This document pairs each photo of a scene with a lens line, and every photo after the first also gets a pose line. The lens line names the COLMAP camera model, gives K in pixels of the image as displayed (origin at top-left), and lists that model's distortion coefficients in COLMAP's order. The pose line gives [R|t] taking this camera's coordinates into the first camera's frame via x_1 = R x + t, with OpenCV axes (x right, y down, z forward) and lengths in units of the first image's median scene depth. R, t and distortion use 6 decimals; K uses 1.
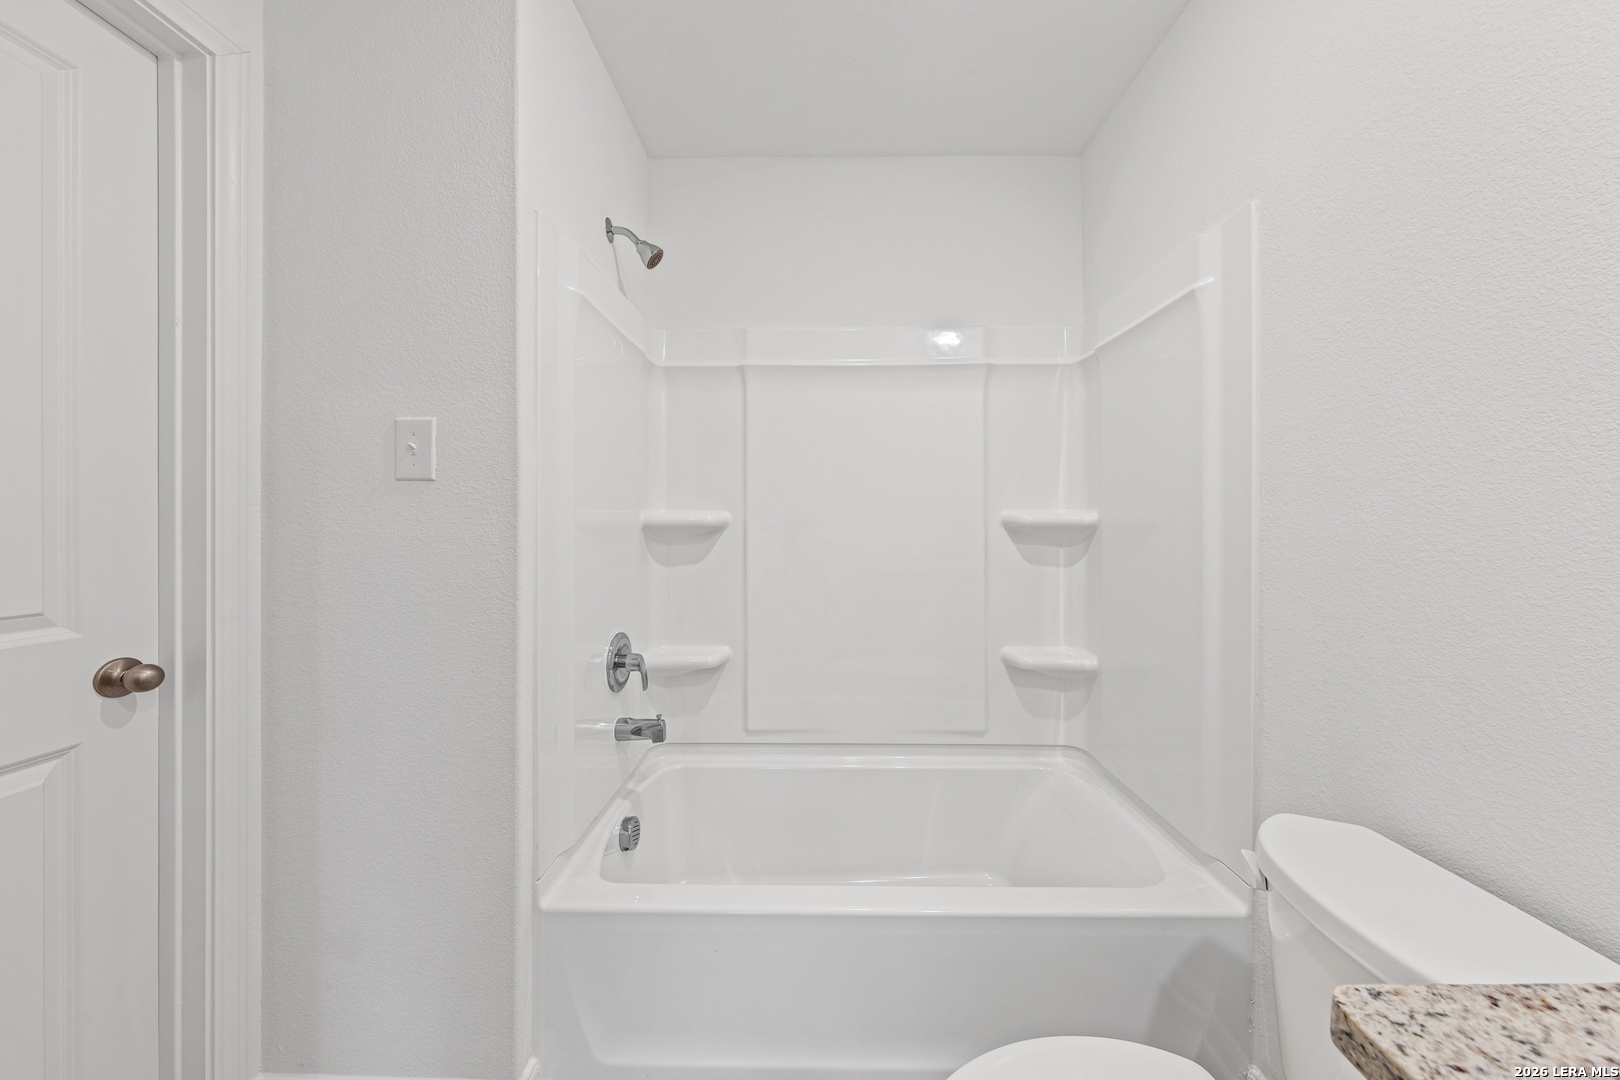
lens RADIAL K [[556.1, 0, 807.5], [0, 556.1, 528.1], [0, 0, 1]] dist [0.001523, 0.000002]
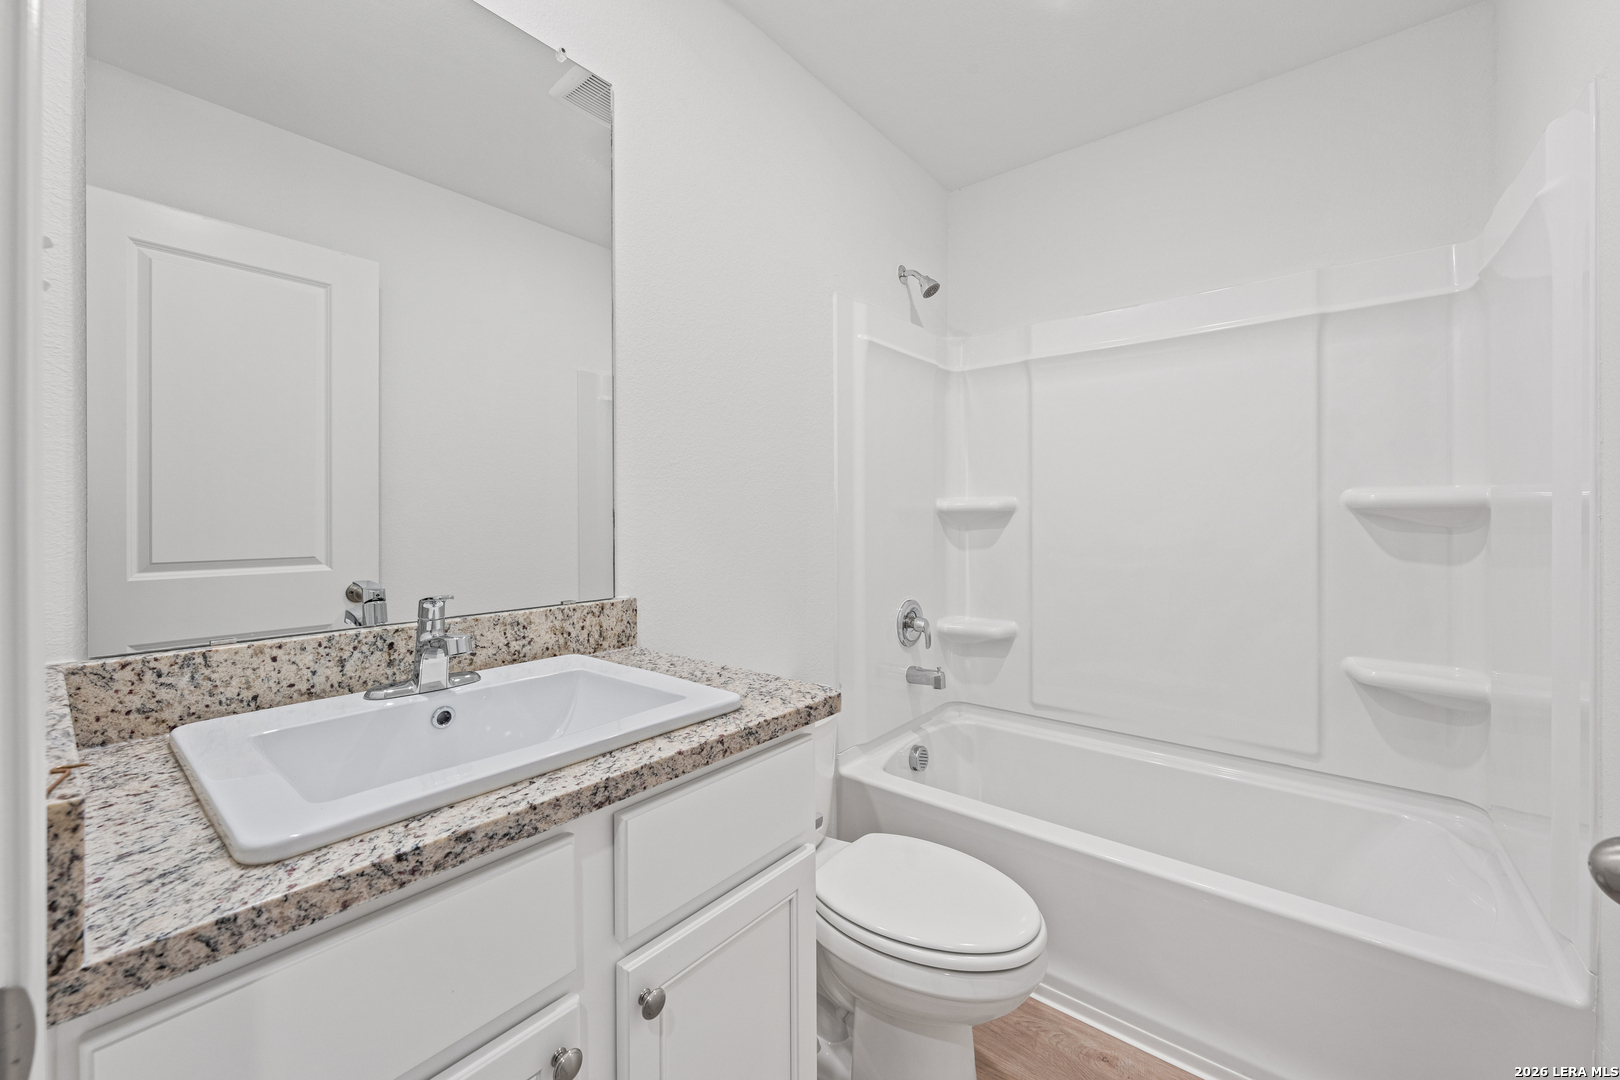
lens RADIAL K [[643.4, 0, 813.2], [0, 643.4, 523.2], [0, 0, 1]] dist [-0.002427, 0.000172]
pose [[0.788307, 0.003422, -0.615272, 0.321664], [0.002128, 0.999963, 0.008288, 0.008669], [0.615278, -0.007842, 0.788271, -0.228403]]
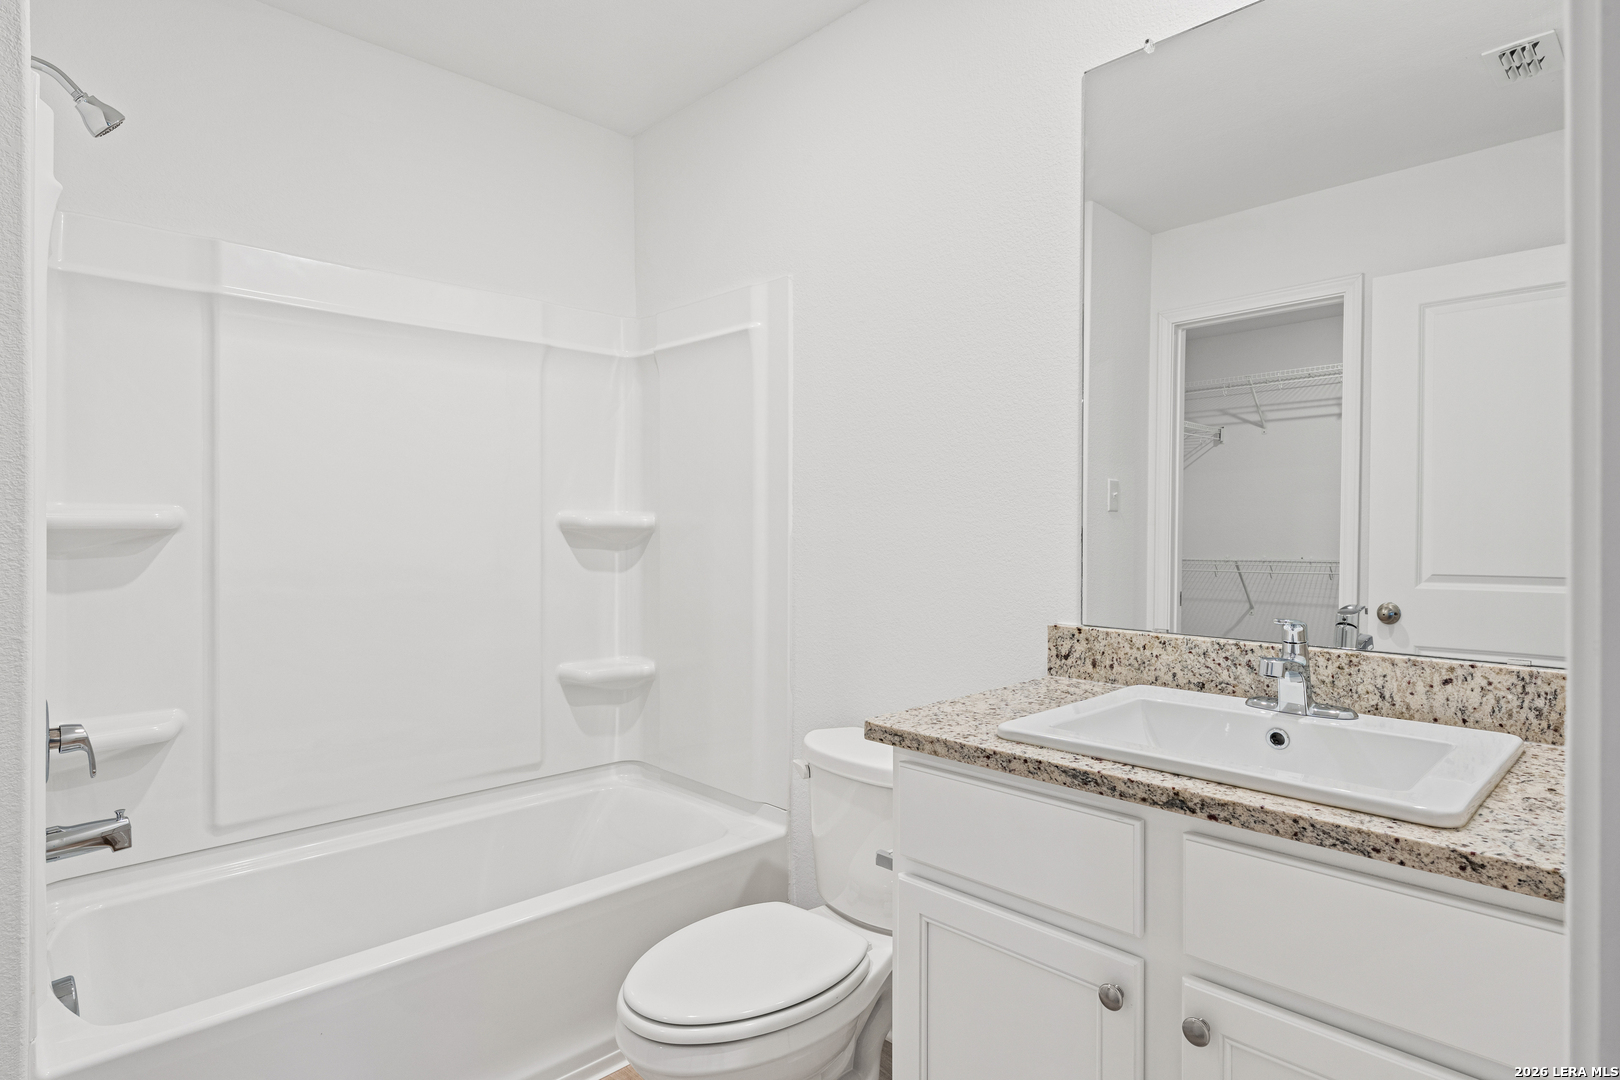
lens RADIAL K [[844.3, 0, 810.0], [0, 844.3, 540.0], [0, 0, 1]] dist [-0.001887, 0.000407]
pose [[0.715764, -0.009652, 0.698276, -0.313824], [0.002301, 0.999932, 0.011464, 0.000473], [-0.698339, -0.006599, 0.715737, -0.255231]]
